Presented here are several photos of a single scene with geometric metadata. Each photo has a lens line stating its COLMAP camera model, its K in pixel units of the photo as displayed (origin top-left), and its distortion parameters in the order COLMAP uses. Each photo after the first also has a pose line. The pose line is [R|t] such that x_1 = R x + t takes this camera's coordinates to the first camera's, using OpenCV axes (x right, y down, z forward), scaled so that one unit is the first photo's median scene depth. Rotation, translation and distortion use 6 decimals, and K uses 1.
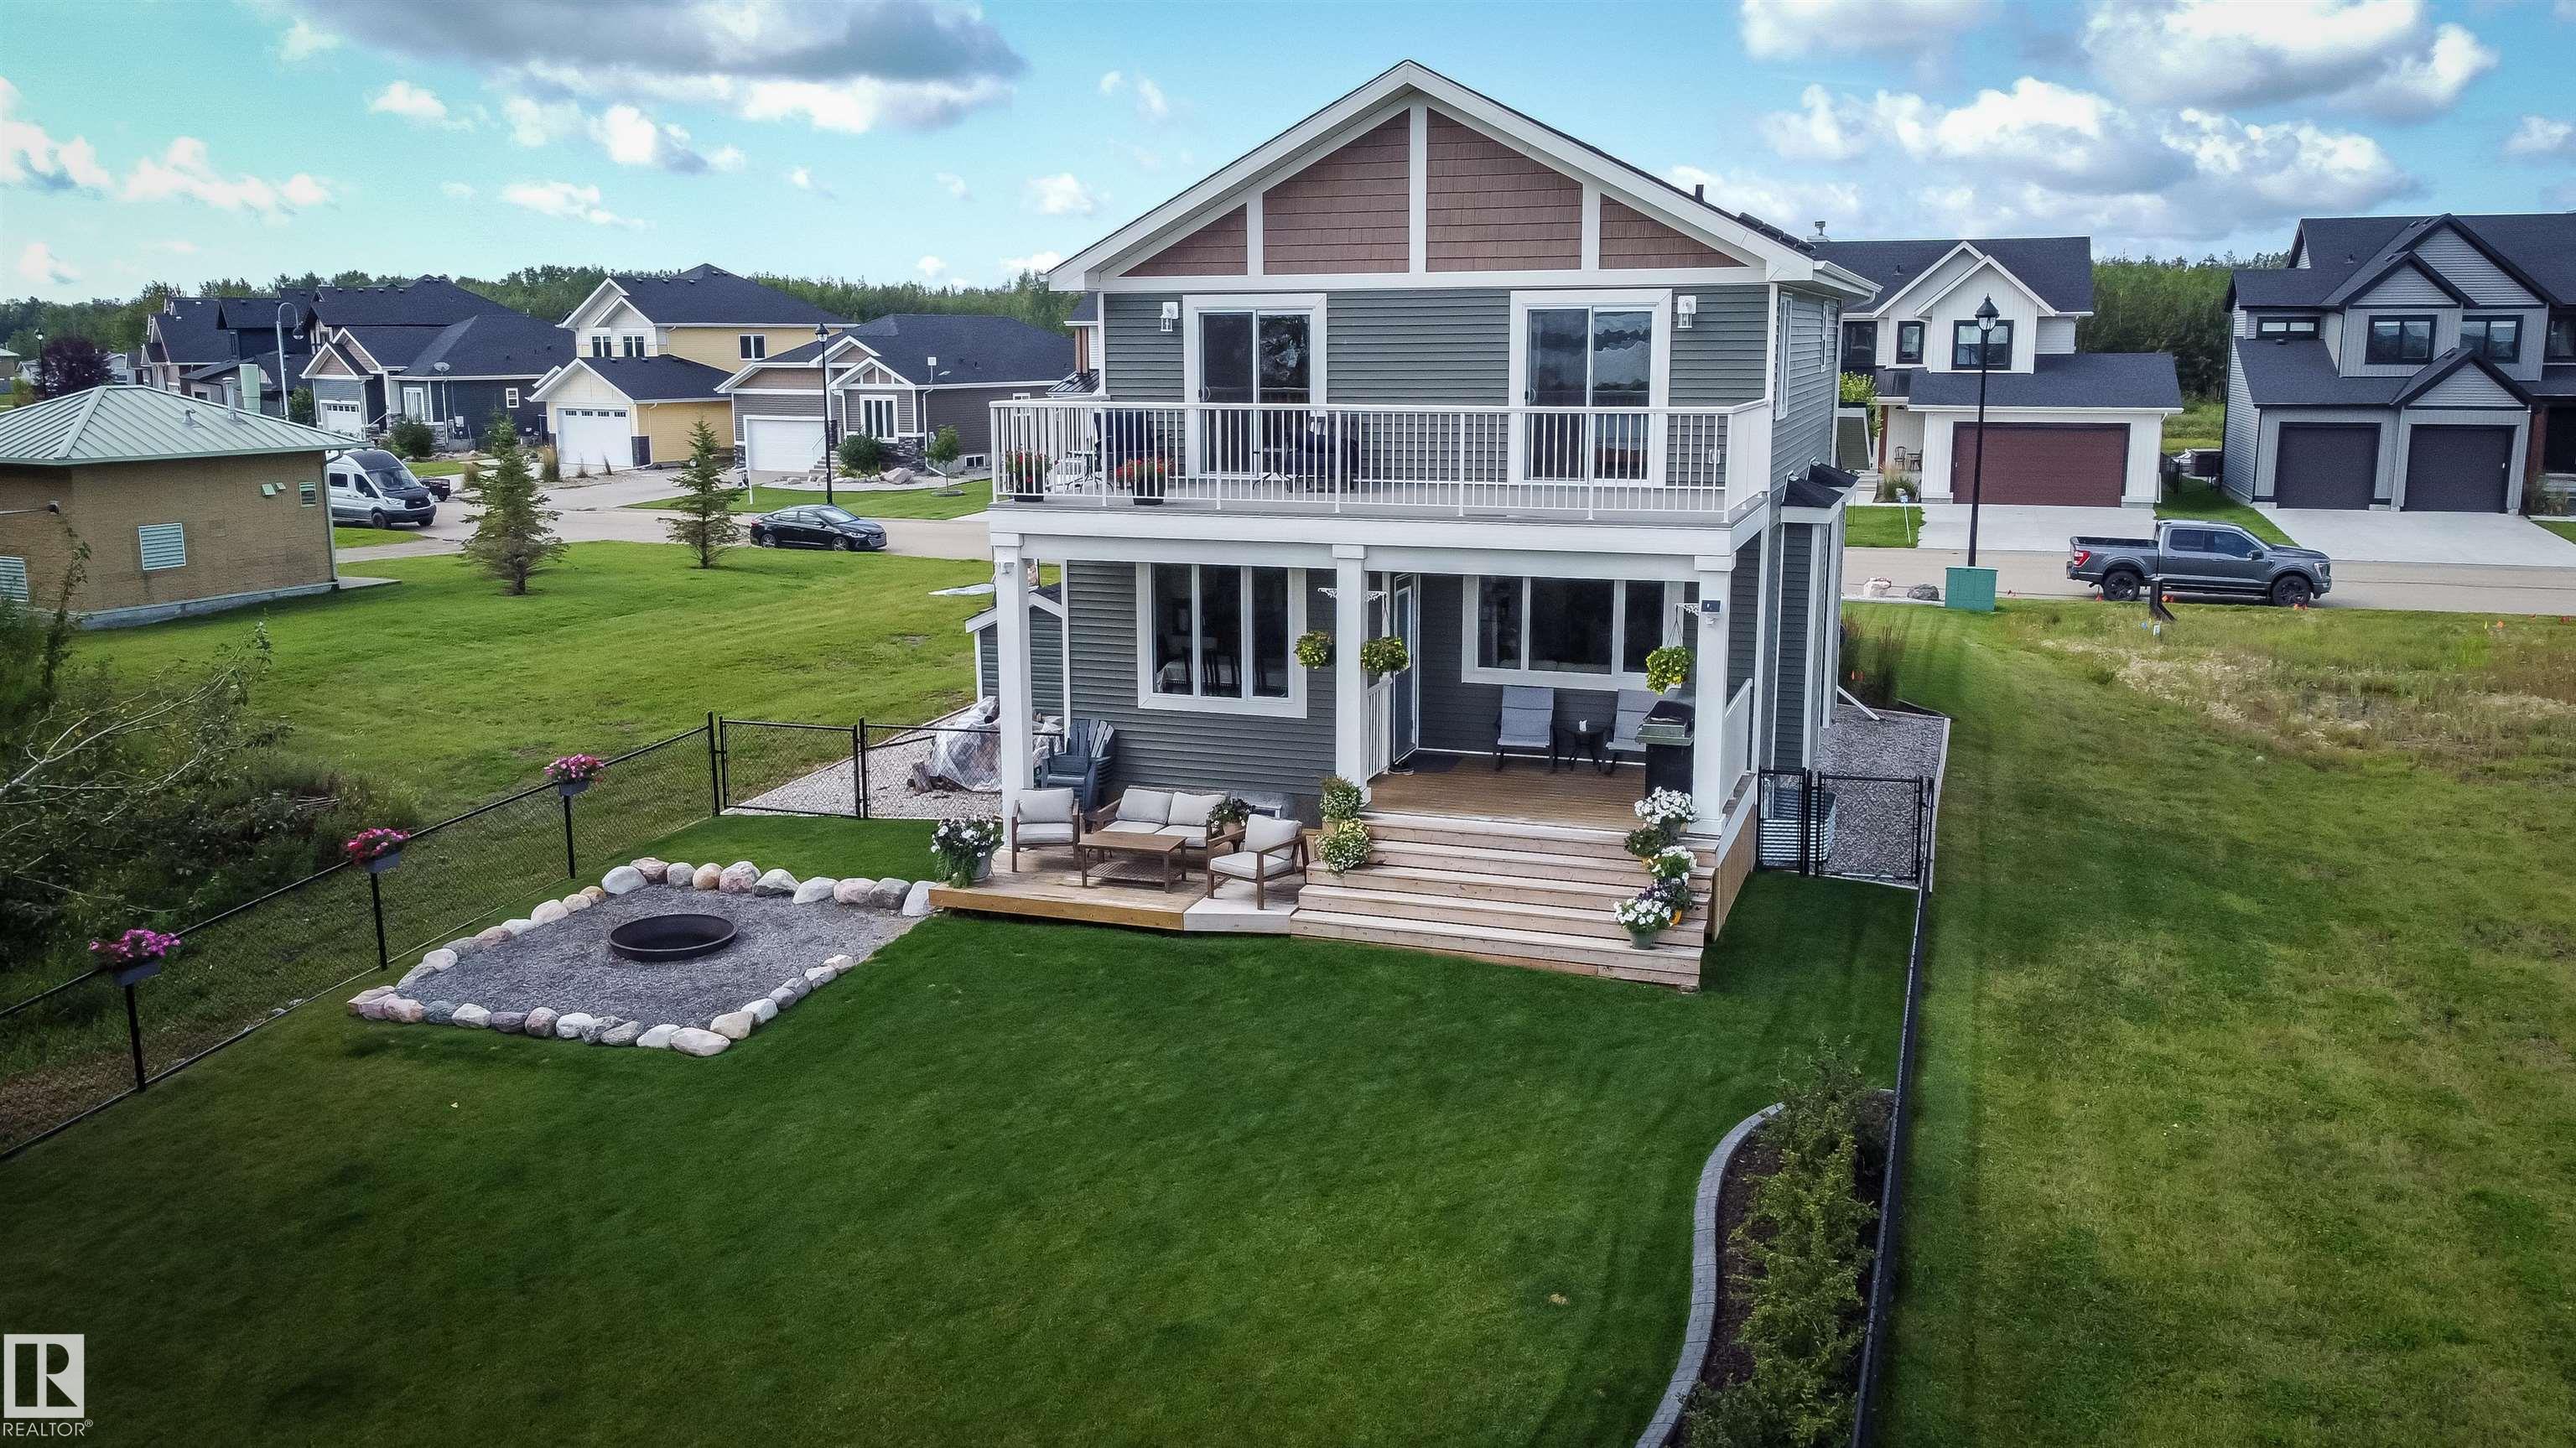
lens RADIAL K [[1996.2, 0, 1283.1], [0, 1996.2, 712.0], [0, 0, 1]] dist [-0.001286, -0.000524]
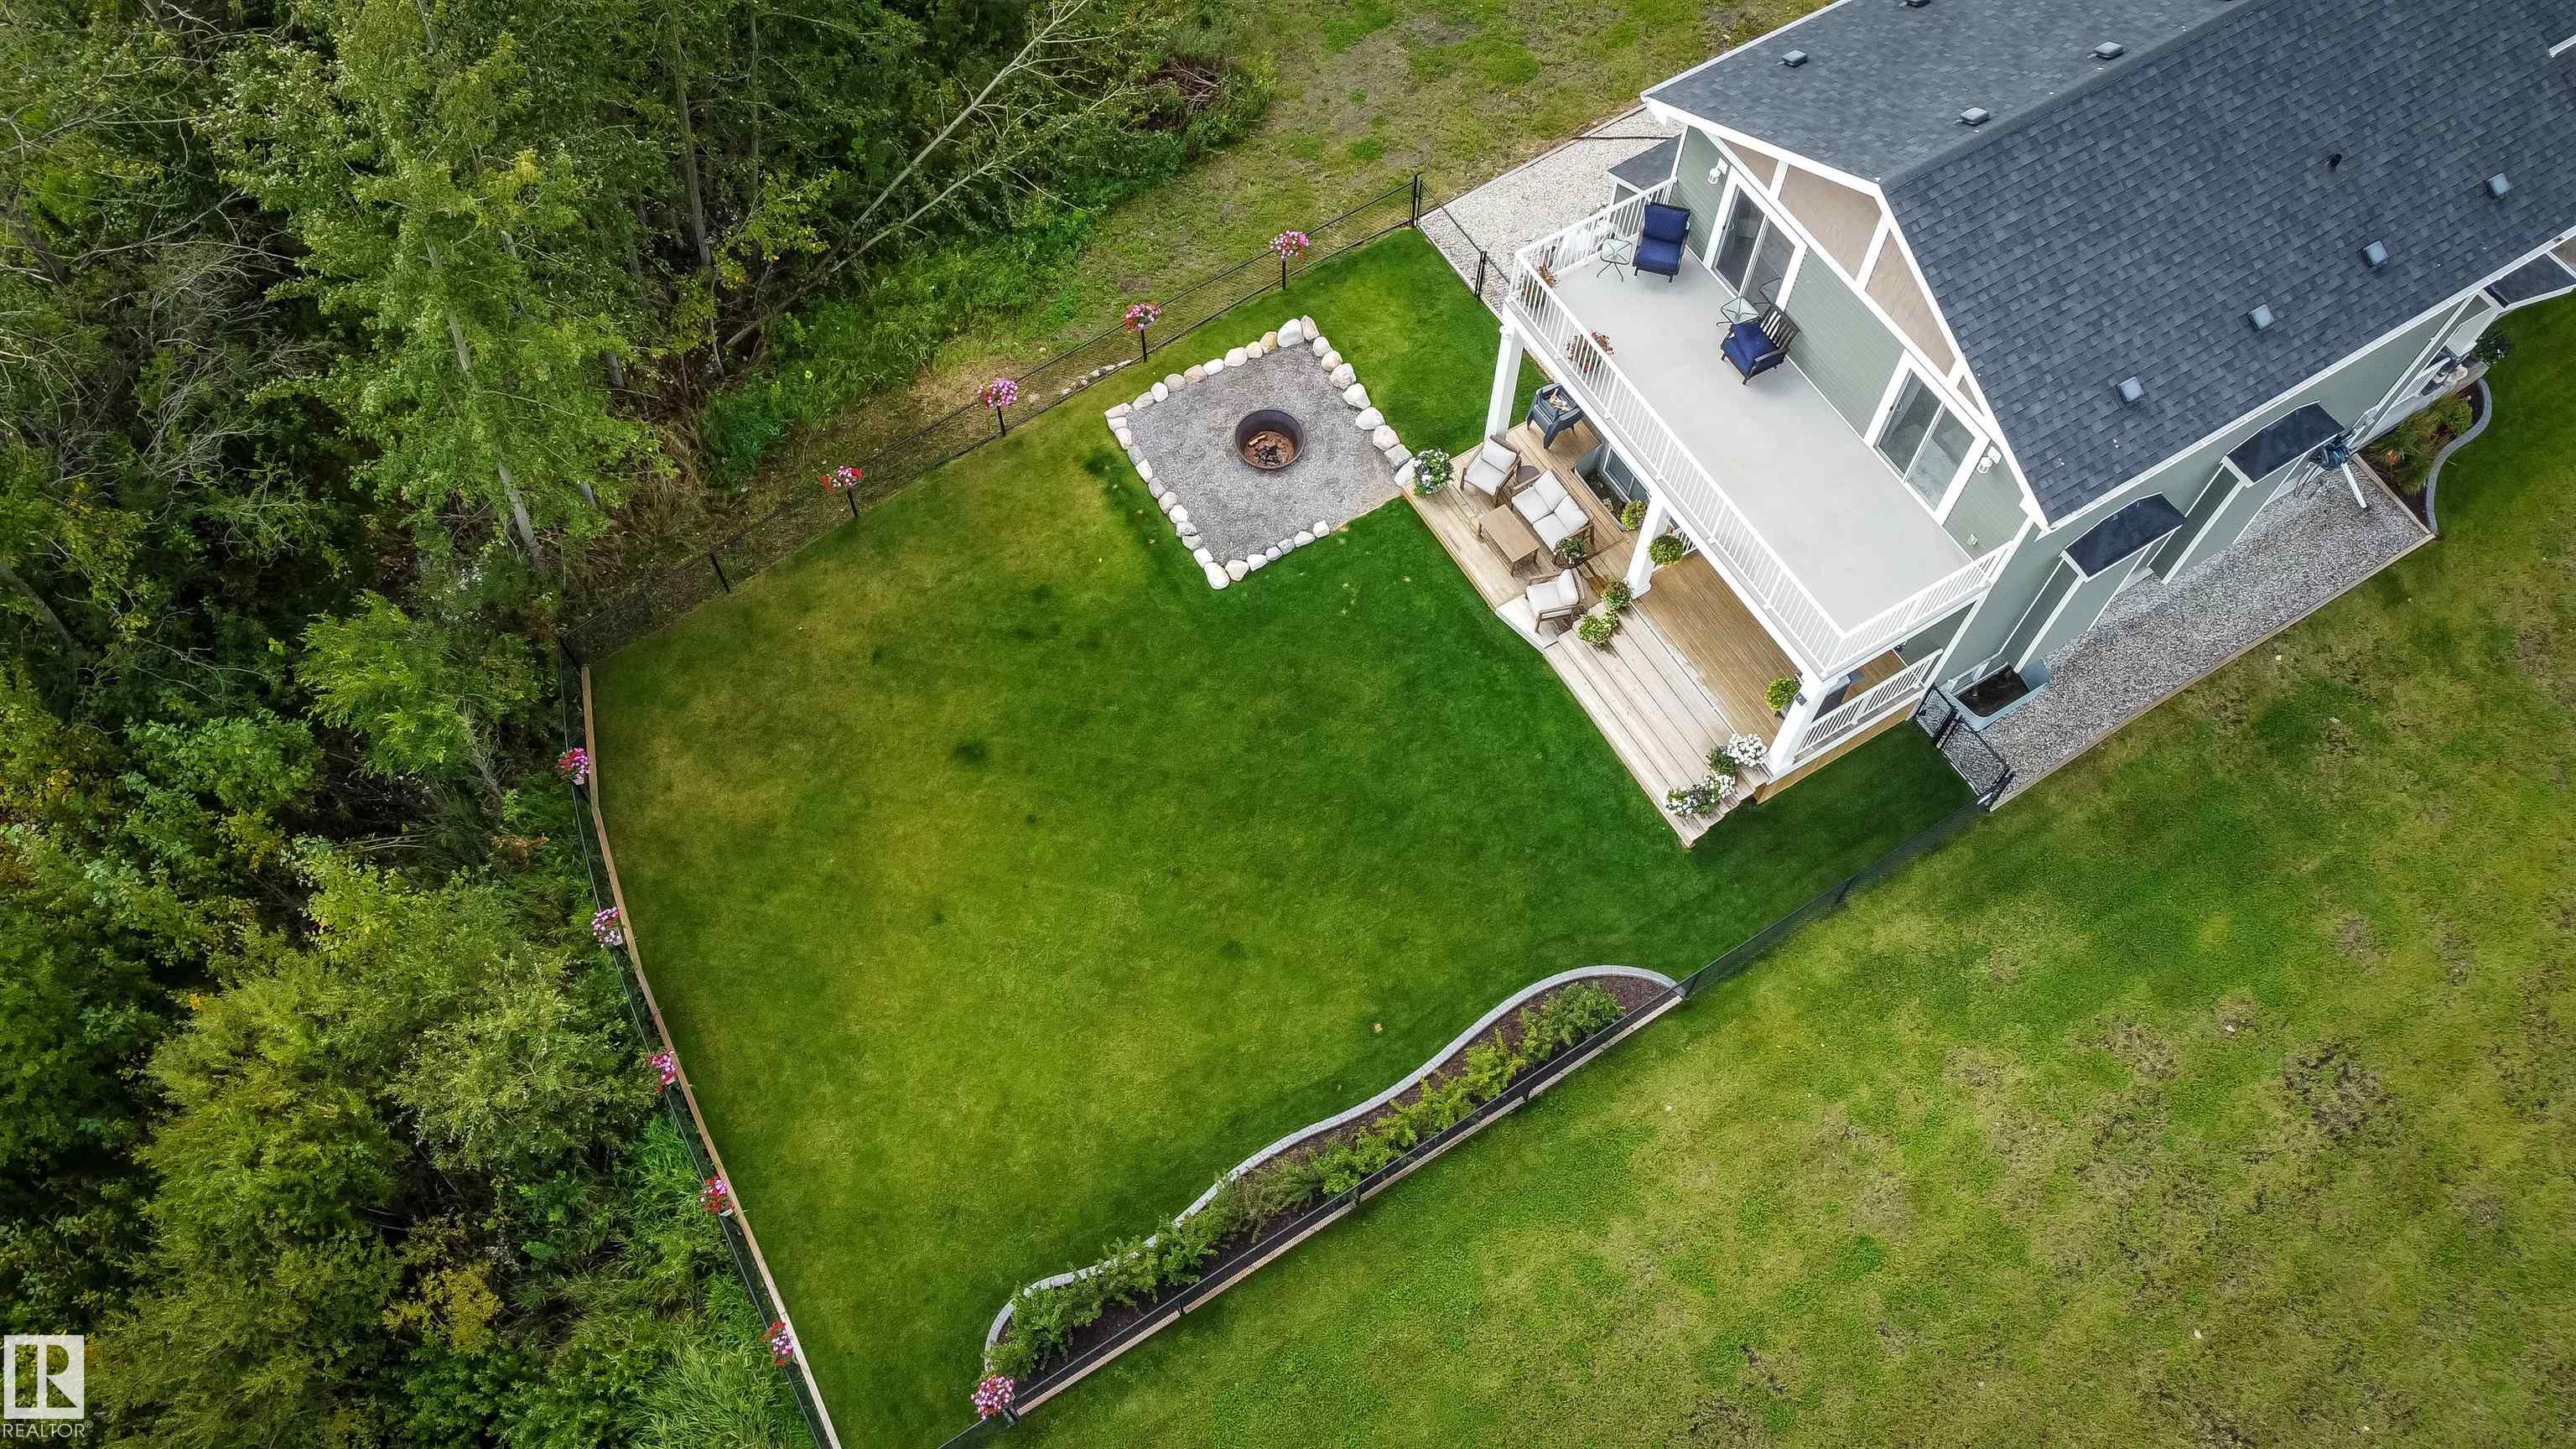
lens RADIAL K [[1948.6, 0, 1280.2], [0, 1948.6, 713.2], [0, 0, 1]] dist [0.002341, -0.005498]
pose [[0.771858, 0.566147, -0.289331, 0.300154], [-0.125955, 0.582211, 0.803222, -1.027494], [0.623193, -0.583531, 0.520693, -0.007512]]
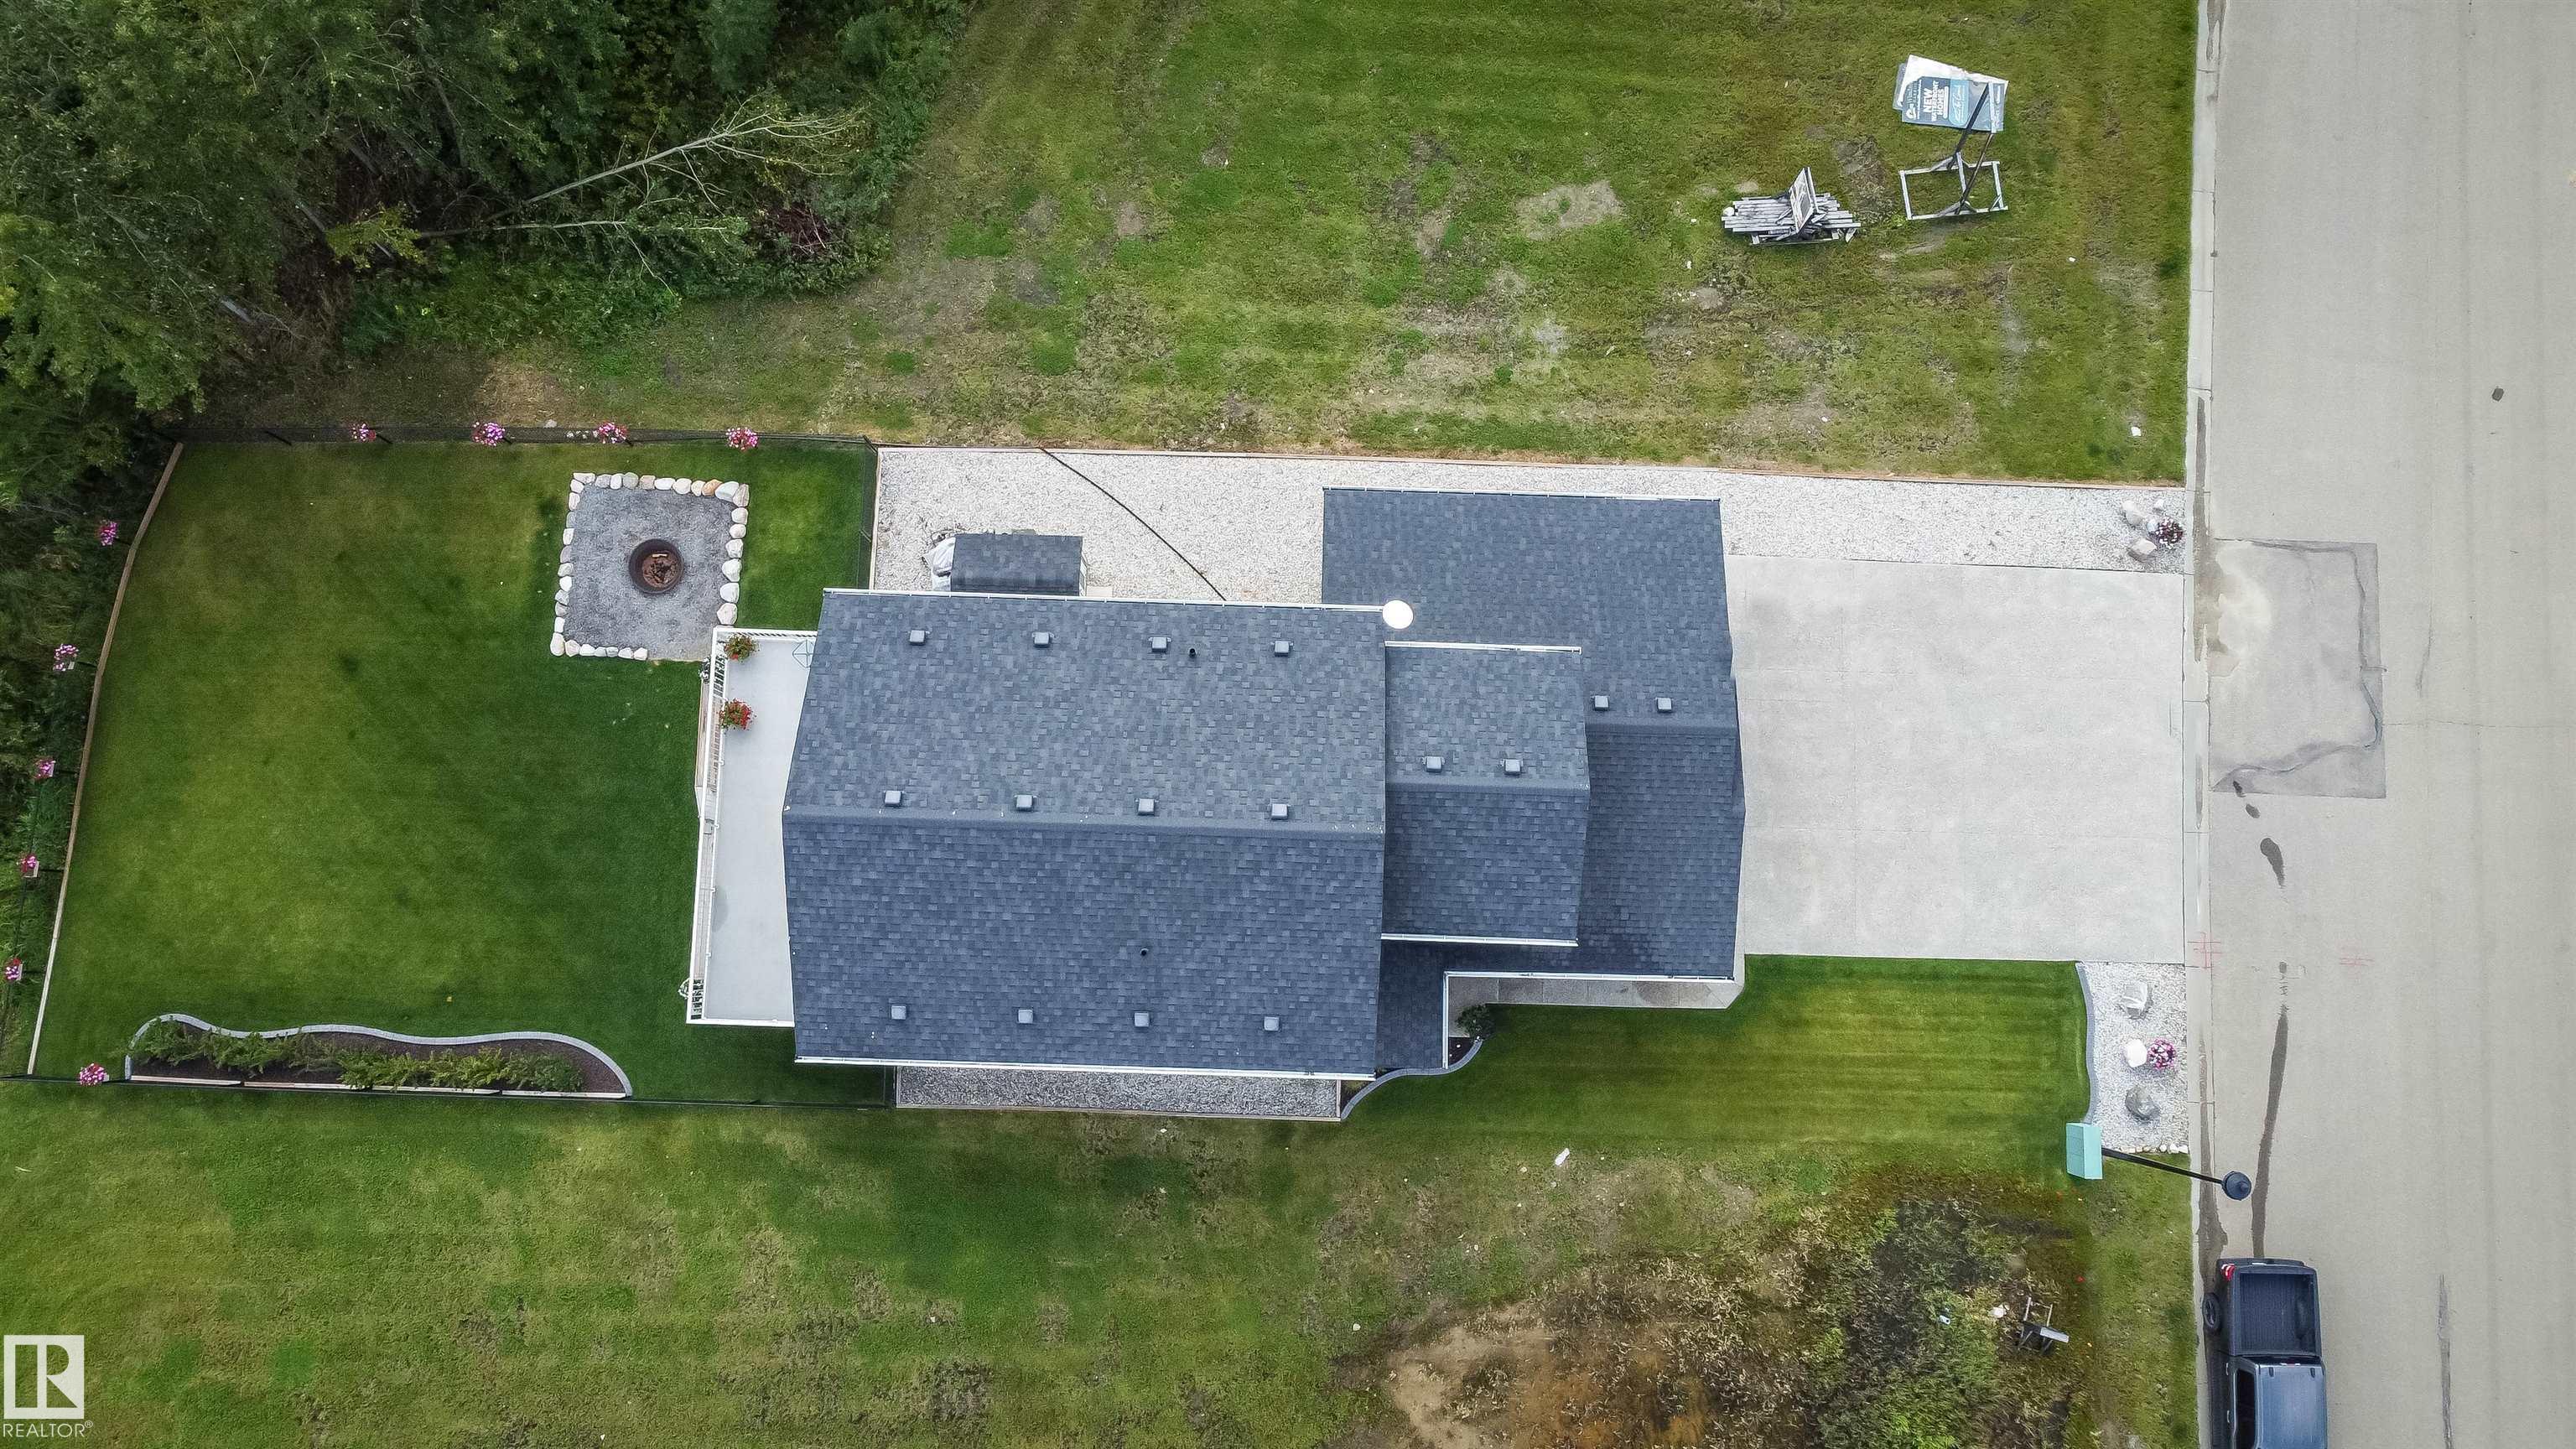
lens RADIAL K [[1948.6, 0, 1280.2], [0, 1948.6, 713.2], [0, 0, 1]] dist [0.002341, -0.005498]
pose [[0.300754, 0.947397, -0.109477, 0.283487], [-0.178689, 0.168736, 0.969329, -1.972791], [0.936812, -0.271967, 0.220037, 1.053222]]
